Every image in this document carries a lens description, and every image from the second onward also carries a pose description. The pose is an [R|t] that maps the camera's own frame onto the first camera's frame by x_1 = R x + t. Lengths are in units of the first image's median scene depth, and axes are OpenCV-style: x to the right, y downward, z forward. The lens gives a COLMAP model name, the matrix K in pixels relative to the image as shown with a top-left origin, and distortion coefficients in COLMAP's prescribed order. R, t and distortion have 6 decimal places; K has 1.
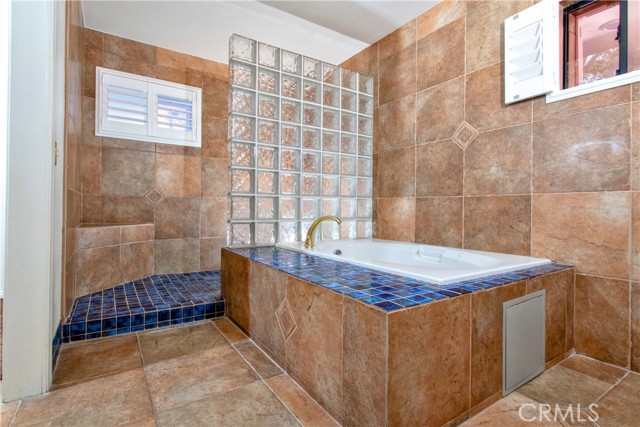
lens RADIAL K [[315.2, 0, 319.3], [0, 315.2, 209.8], [0, 0, 1]] dist [0.001304, 0.001006]
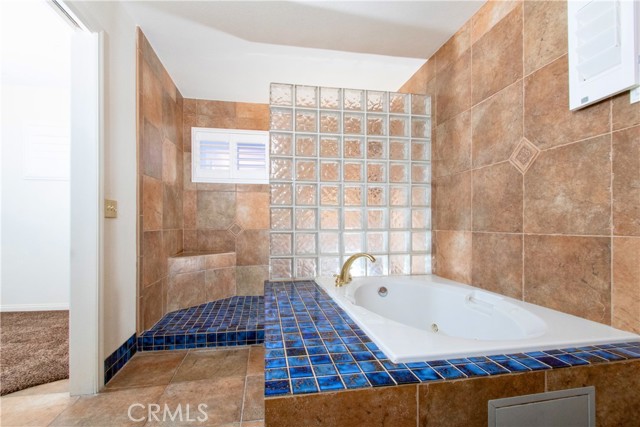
lens RADIAL K [[301.3, 0, 320.0], [0, 301.3, 227.6], [0, 0, 1]] dist [0.001801, -0.001938]
pose [[0.920921, -0.008038, -0.389666, 0.285464], [0.007991, 0.999967, -0.001741, -0.061225], [0.389667, -0.001510, 0.920954, 0.117918]]
